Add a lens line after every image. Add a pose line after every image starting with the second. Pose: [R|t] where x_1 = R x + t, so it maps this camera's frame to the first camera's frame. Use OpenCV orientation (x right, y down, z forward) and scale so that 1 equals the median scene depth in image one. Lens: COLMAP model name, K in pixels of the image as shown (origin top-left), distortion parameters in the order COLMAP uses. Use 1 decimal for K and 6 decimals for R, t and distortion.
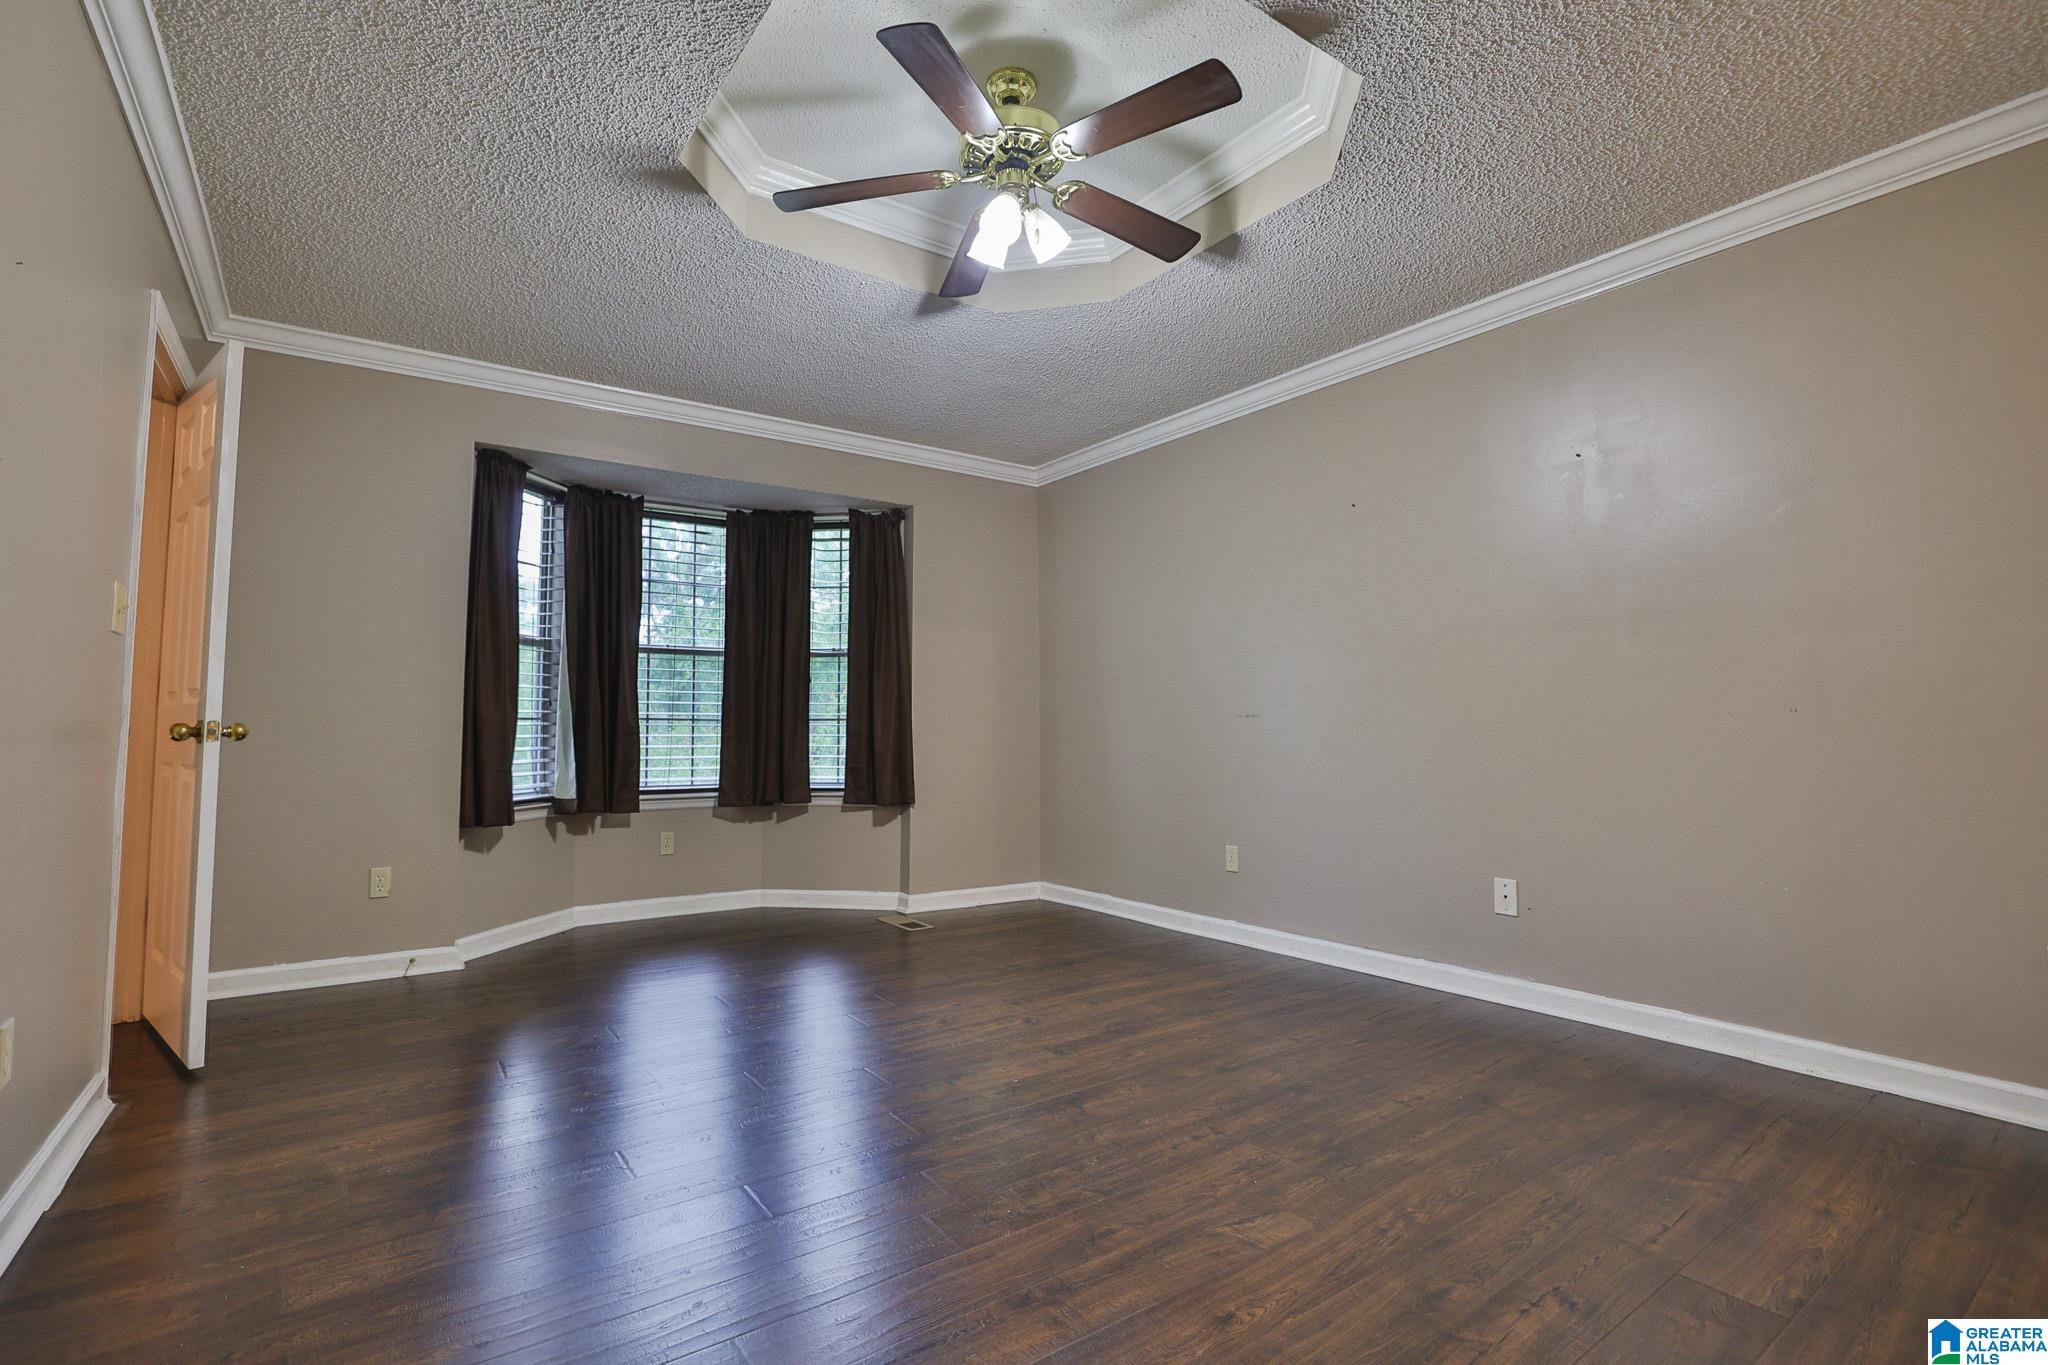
lens RADIAL K [[941.3, 0, 999.1], [0, 941.3, 661.9], [0, 0, 1]] dist [-0.045890, 0.018935]
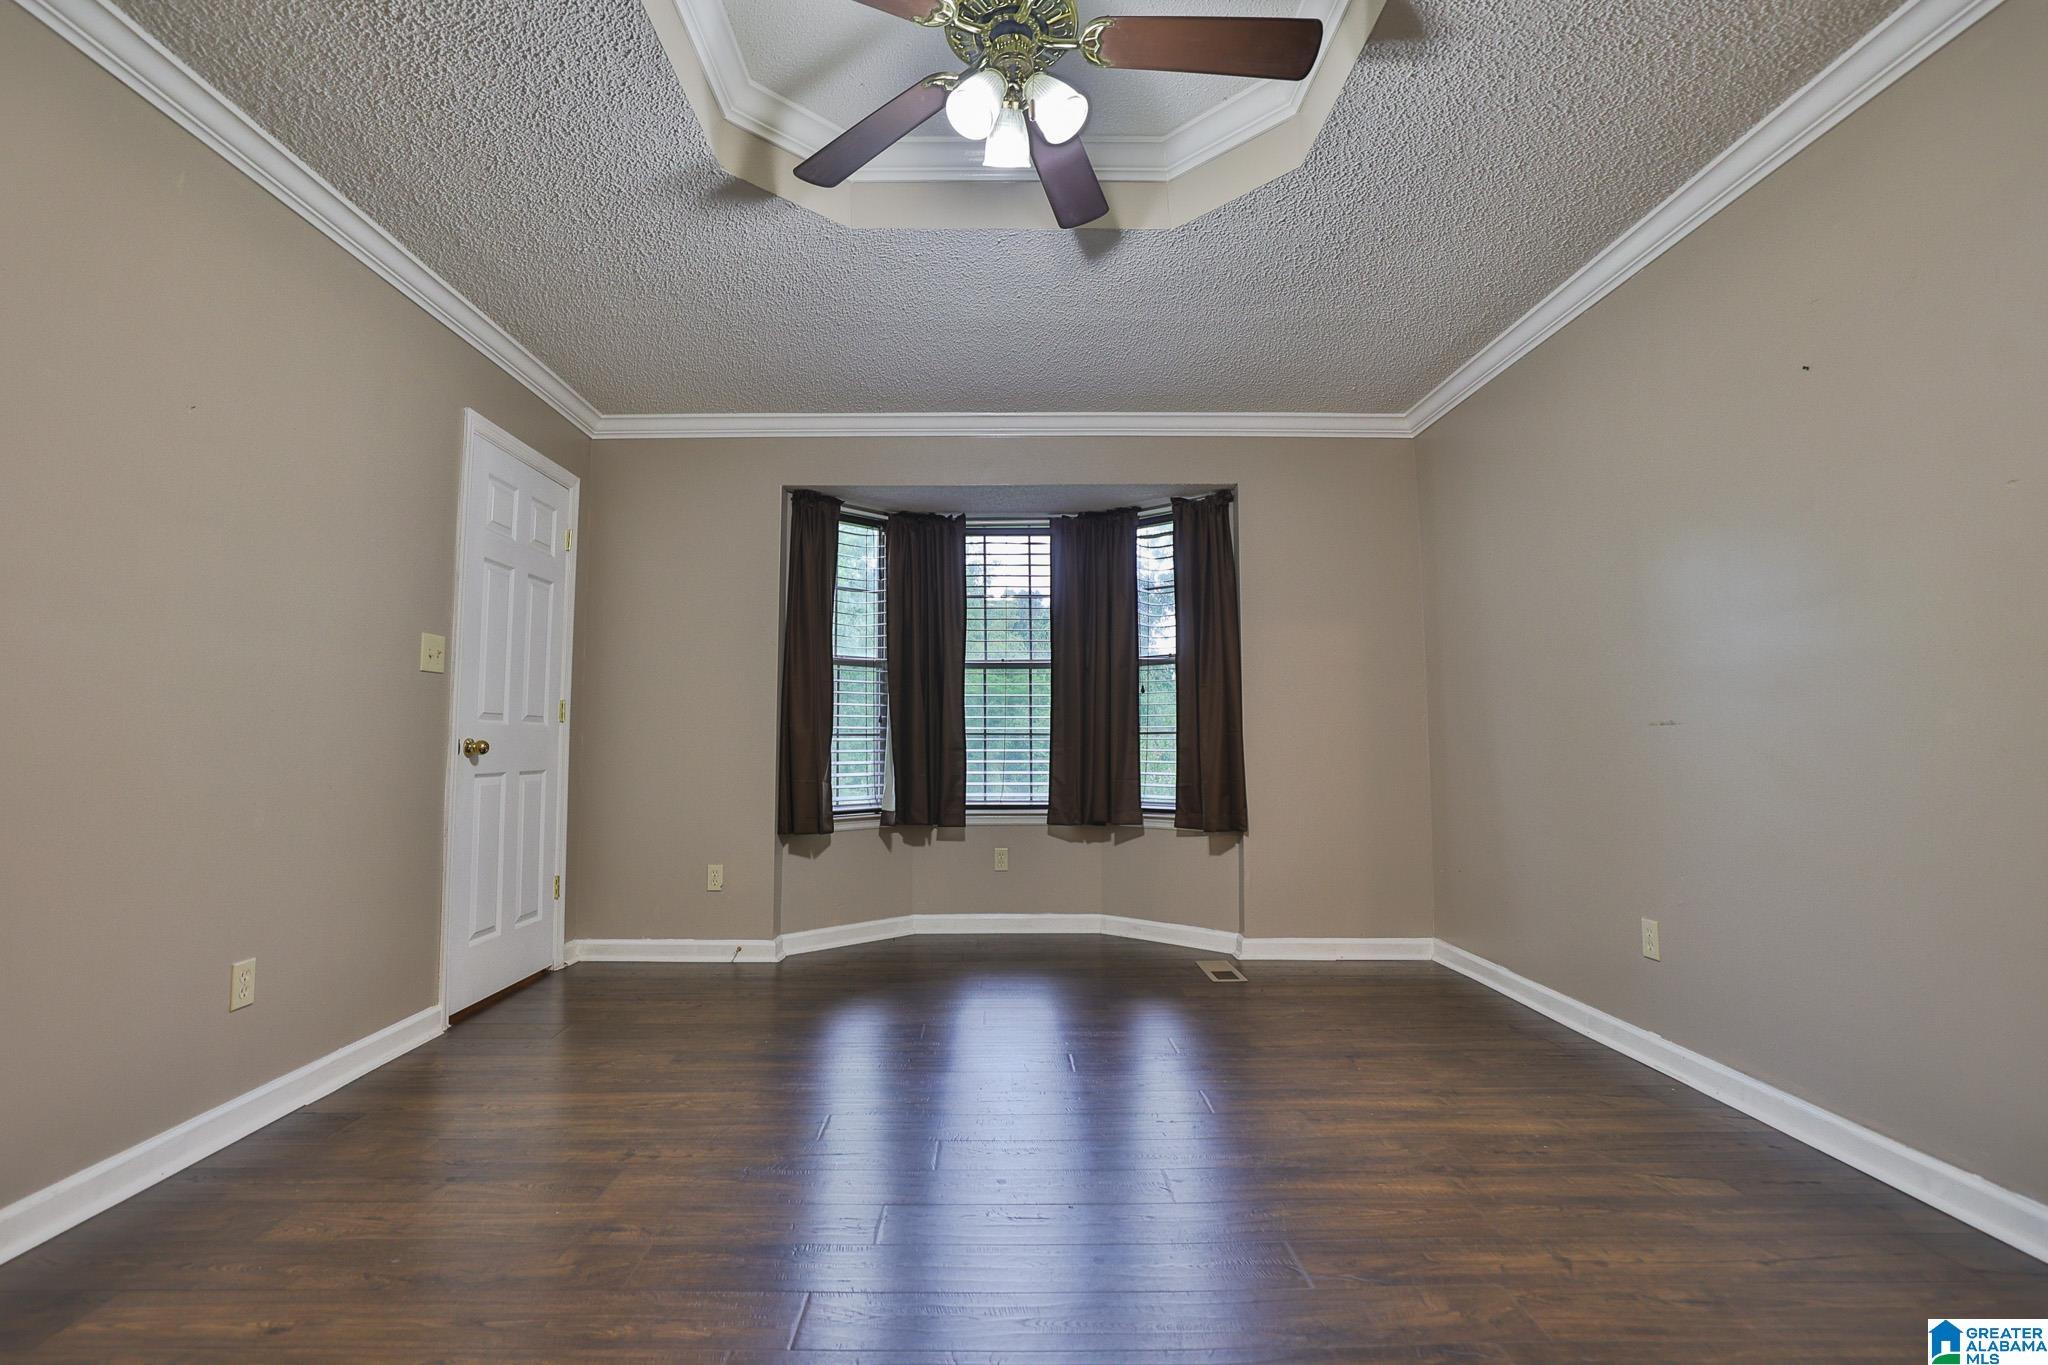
lens RADIAL K [[941.3, 0, 999.1], [0, 941.3, 661.9], [0, 0, 1]] dist [-0.045890, 0.018935]
pose [[0.822422, -0.049193, -0.566748, 0.219158], [0.041183, 0.998789, -0.026931, 0.011610], [0.567386, -0.001191, 0.823451, 0.177888]]
